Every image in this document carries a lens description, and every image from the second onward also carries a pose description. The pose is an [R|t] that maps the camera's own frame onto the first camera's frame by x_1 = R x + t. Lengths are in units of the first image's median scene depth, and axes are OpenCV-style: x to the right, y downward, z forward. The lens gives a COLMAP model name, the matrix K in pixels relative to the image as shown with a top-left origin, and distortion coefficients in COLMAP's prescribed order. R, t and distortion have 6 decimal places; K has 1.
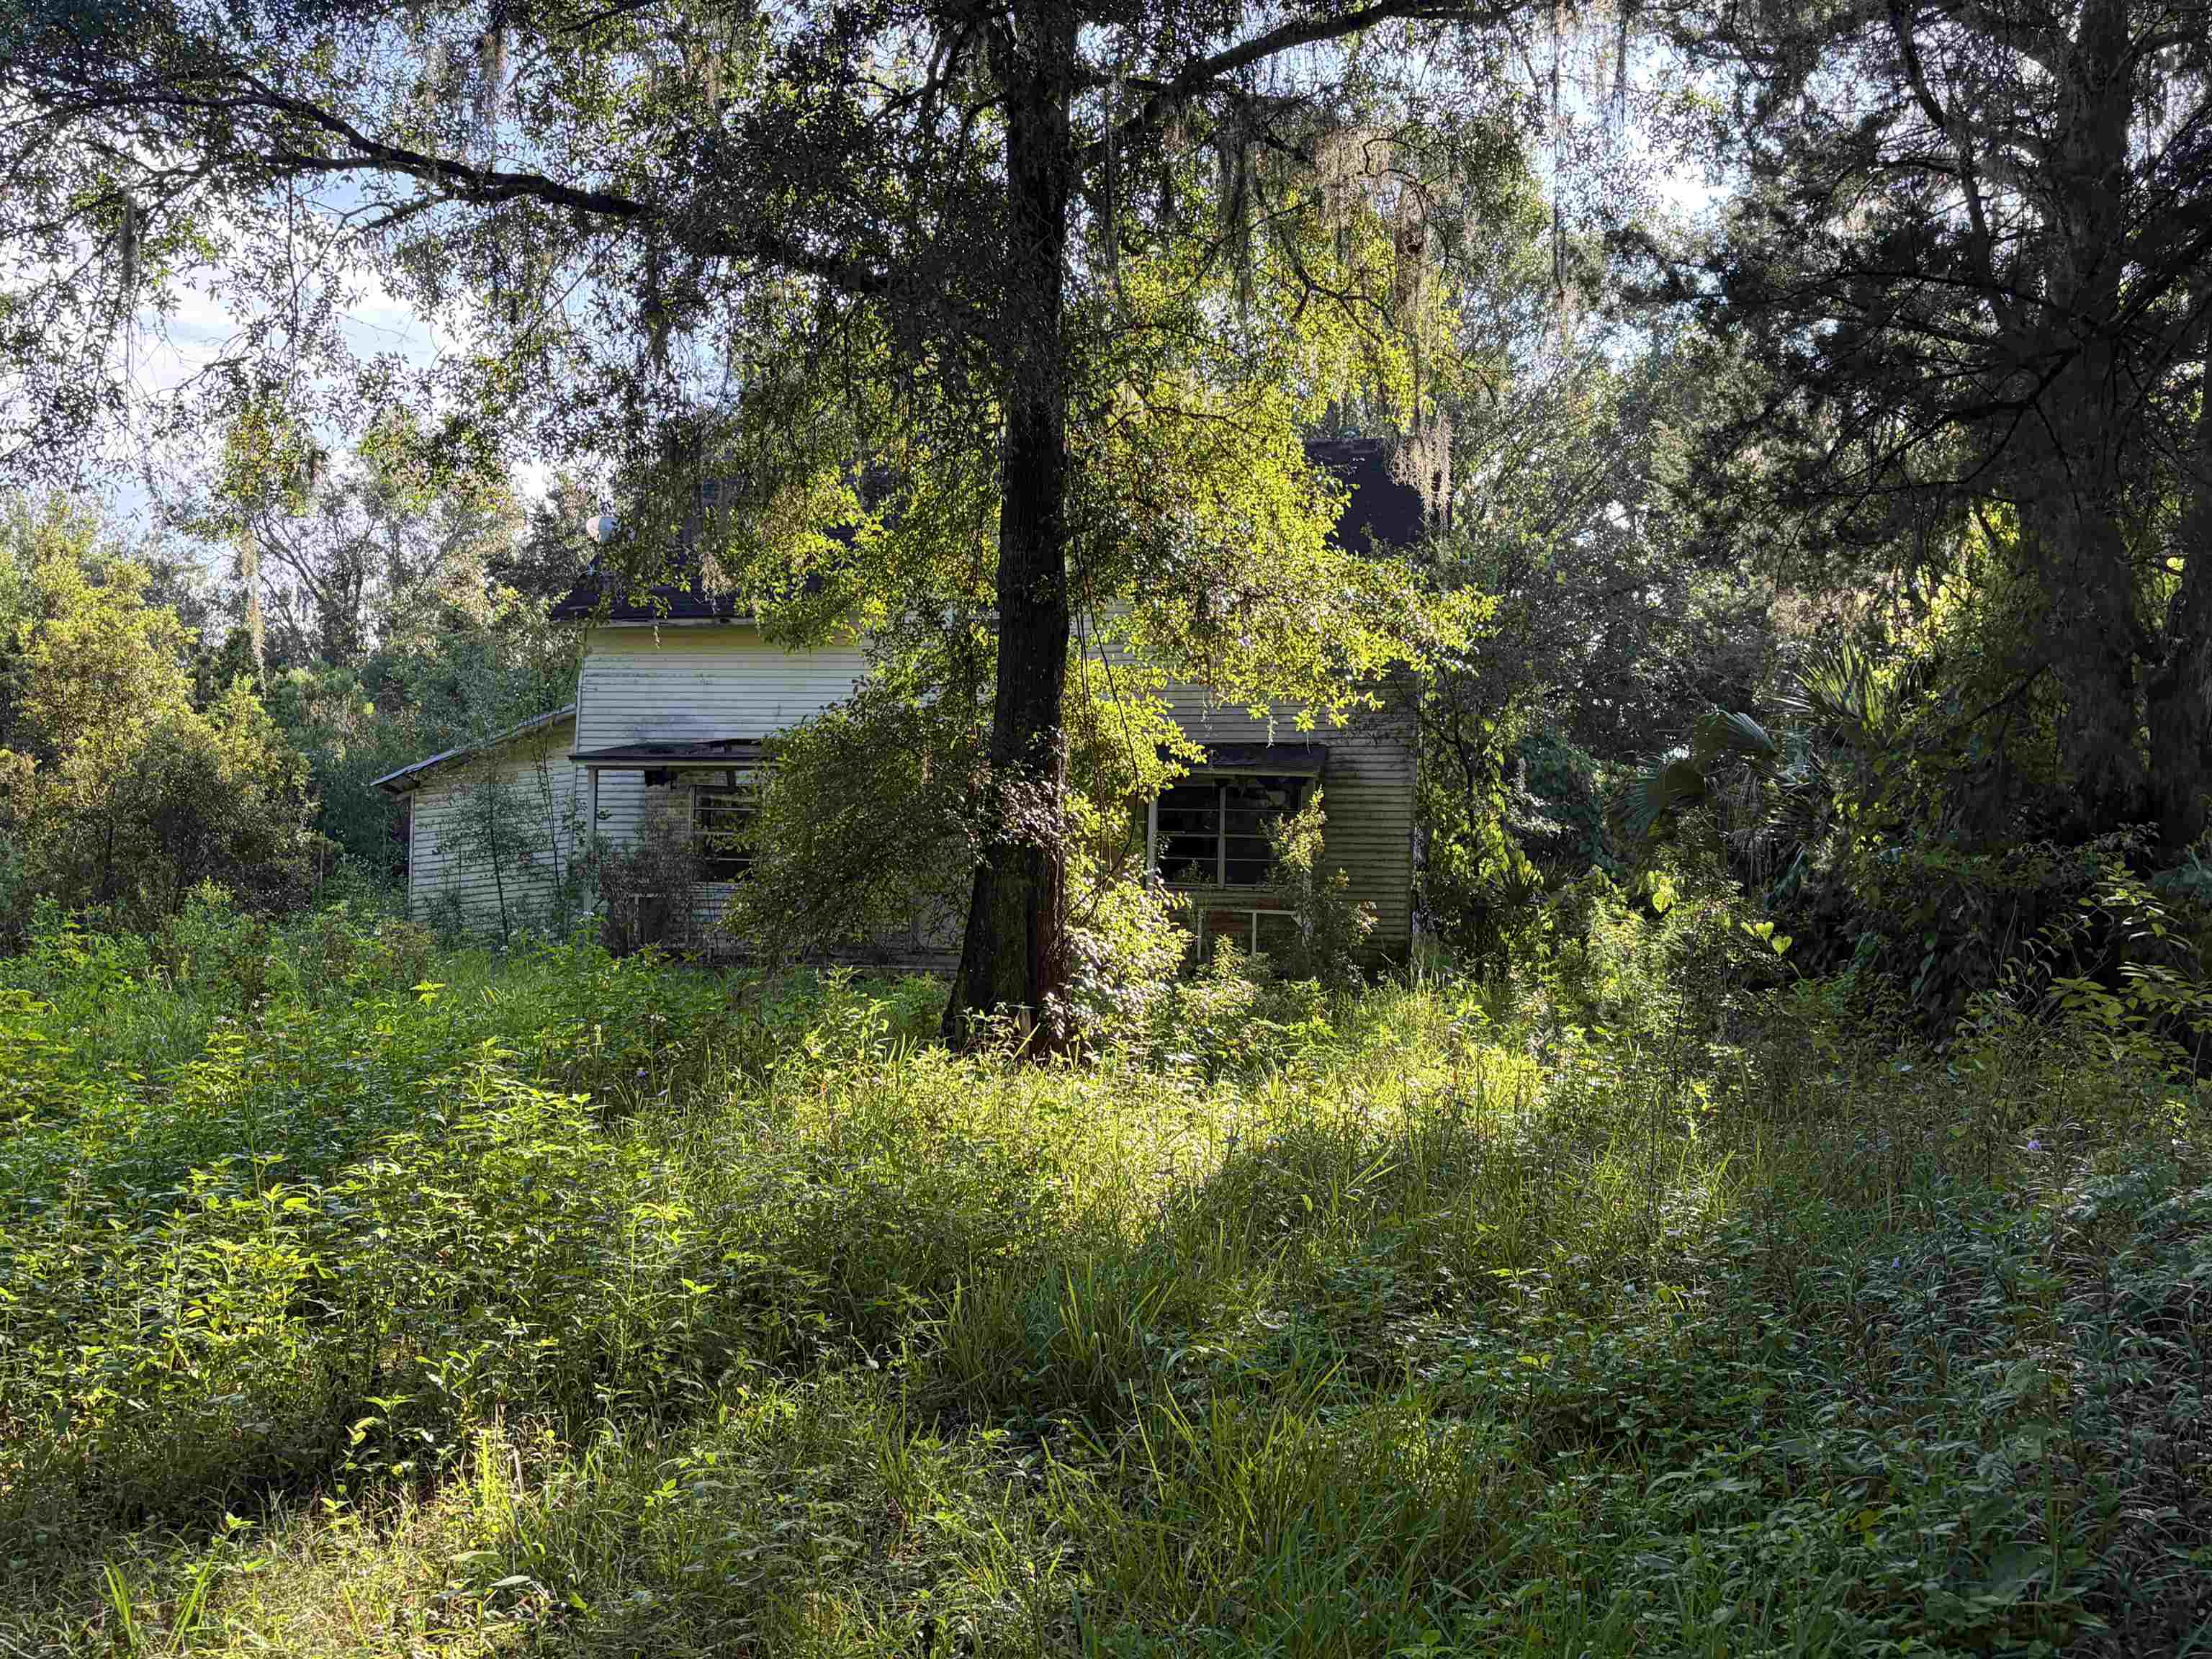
lens RADIAL K [[2044.6, 0, 1114.6], [0, 2044.6, 831.5], [0, 0, 1]] dist [0.052452, 0.000000]
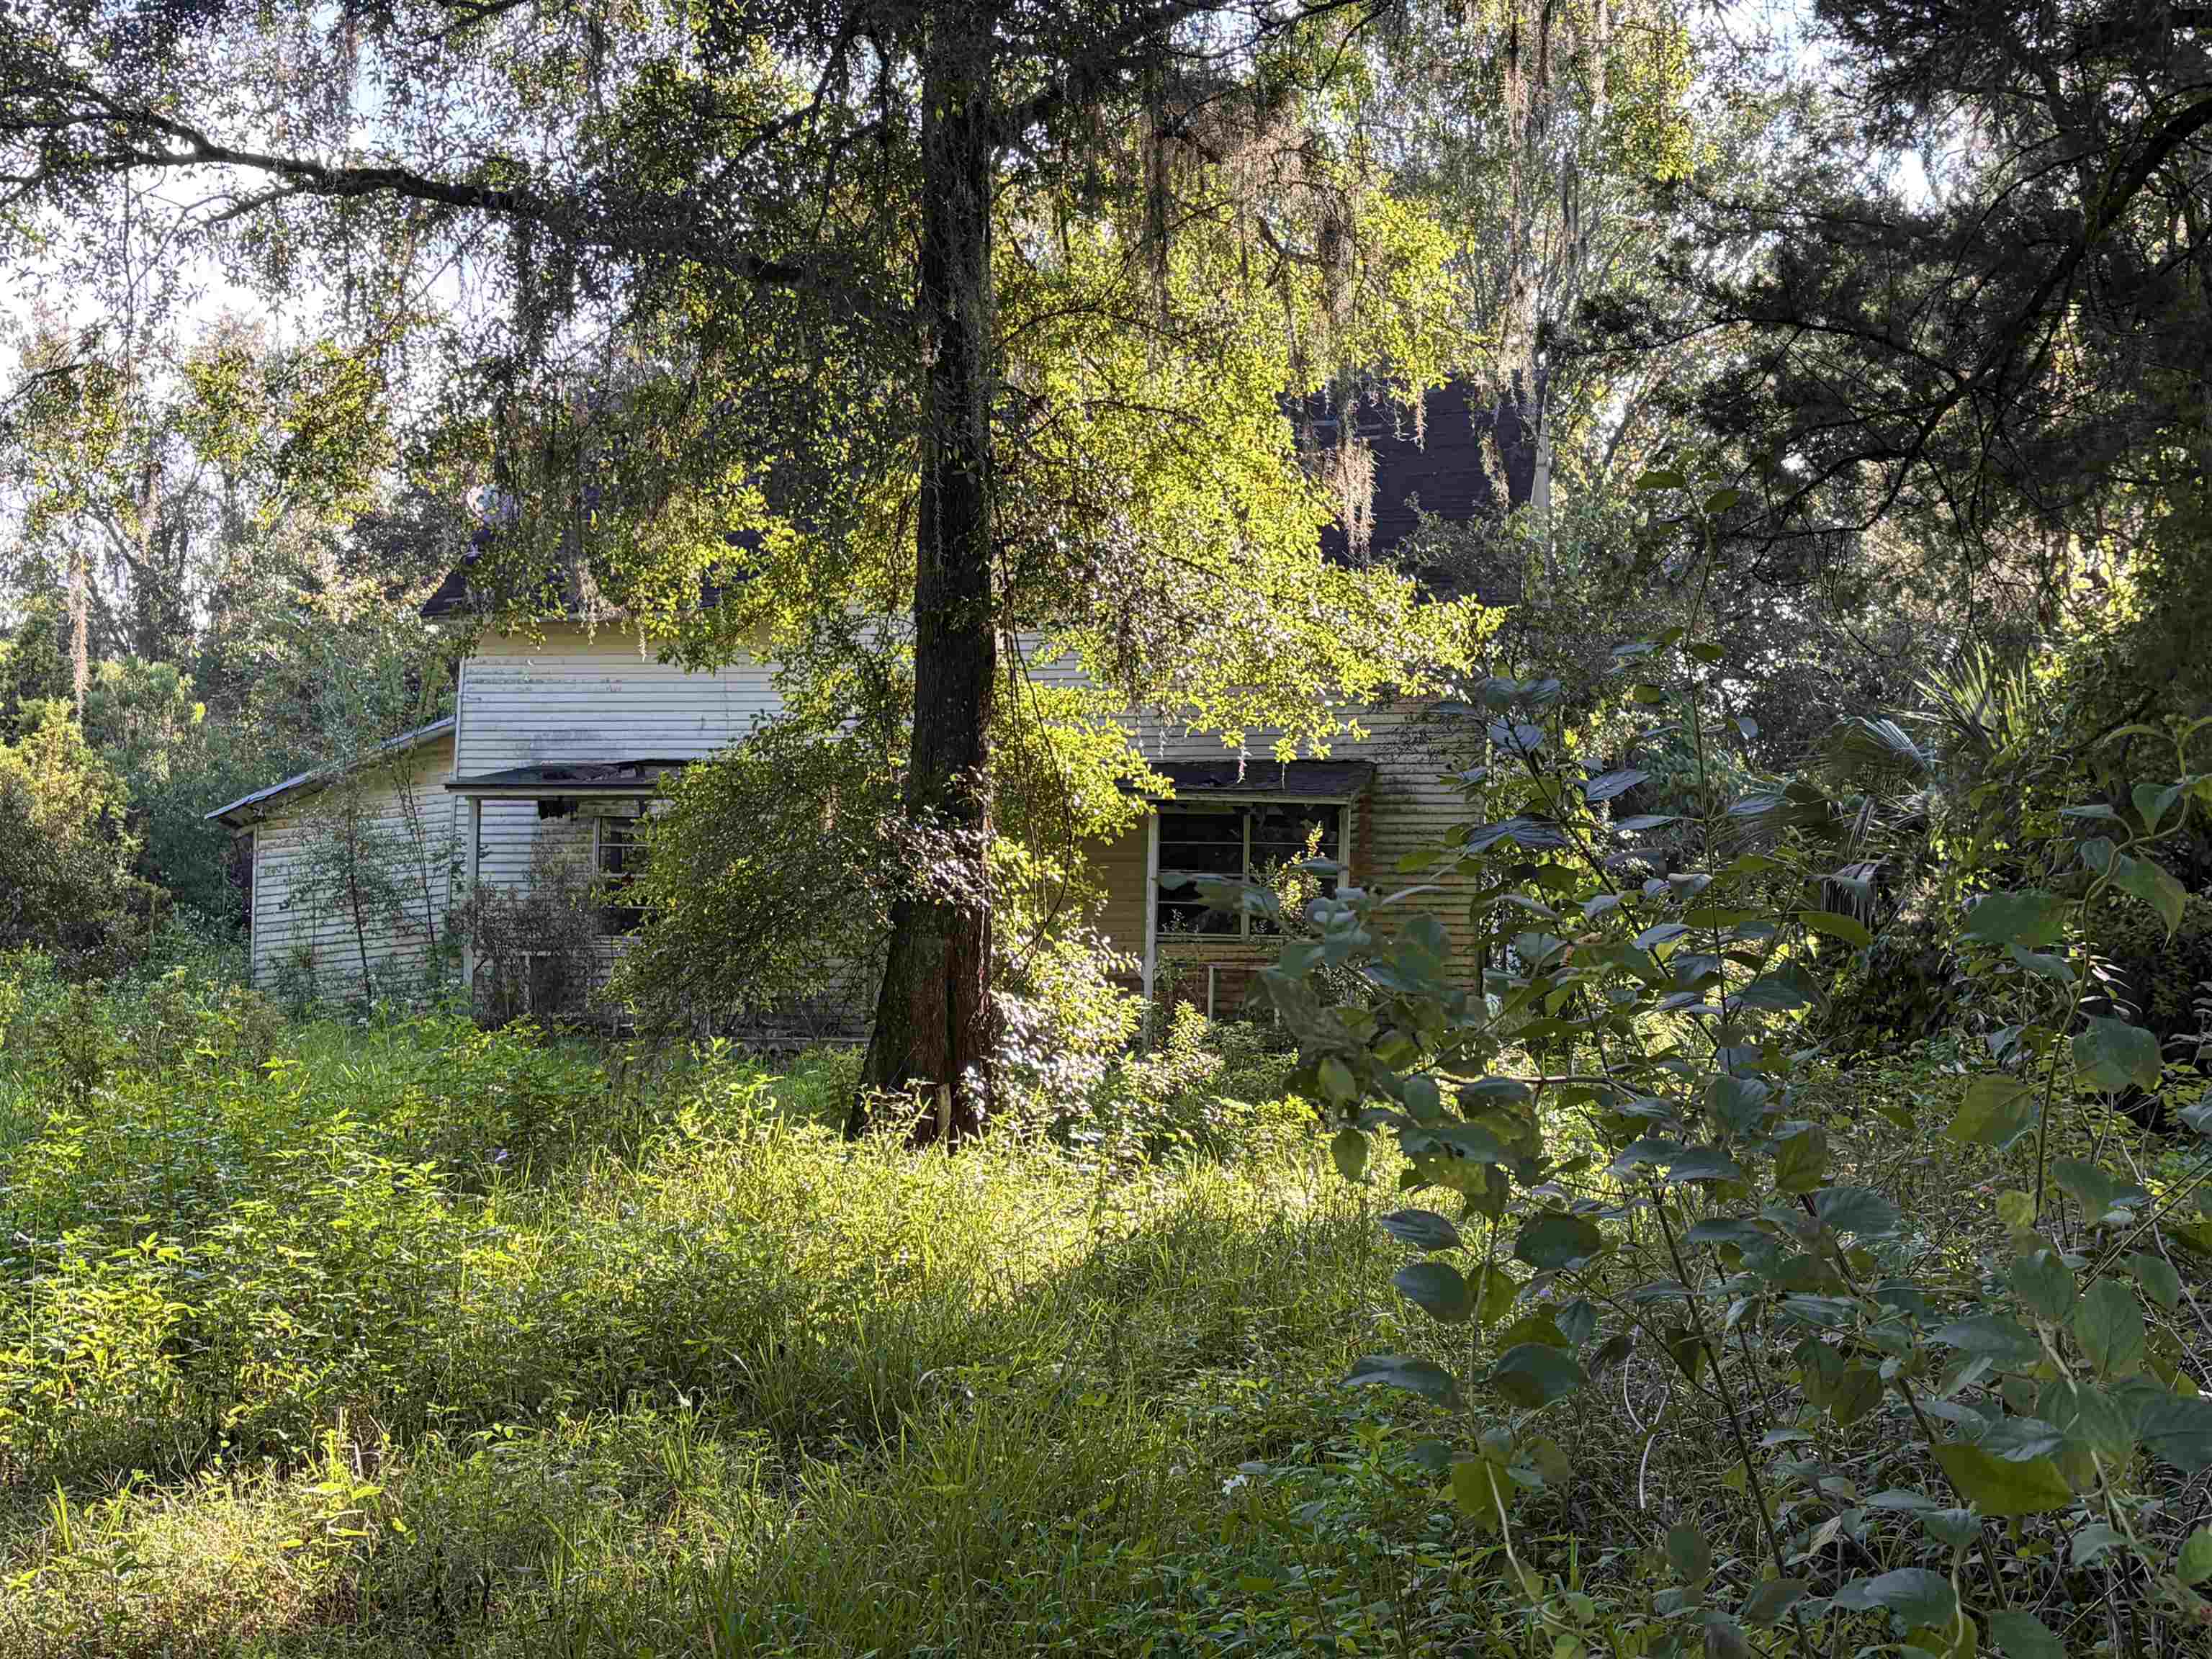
lens RADIAL K [[2748.0, 0, 1116.5], [0, 2748.0, 841.5], [0, 0, 1]] dist [0.034451, 0.000000]
pose [[0.999663, -0.006086, -0.025229, 0.060236], [0.005958, 0.999969, -0.005148, -0.012368], [0.025260, 0.004996, 0.999668, -0.185417]]
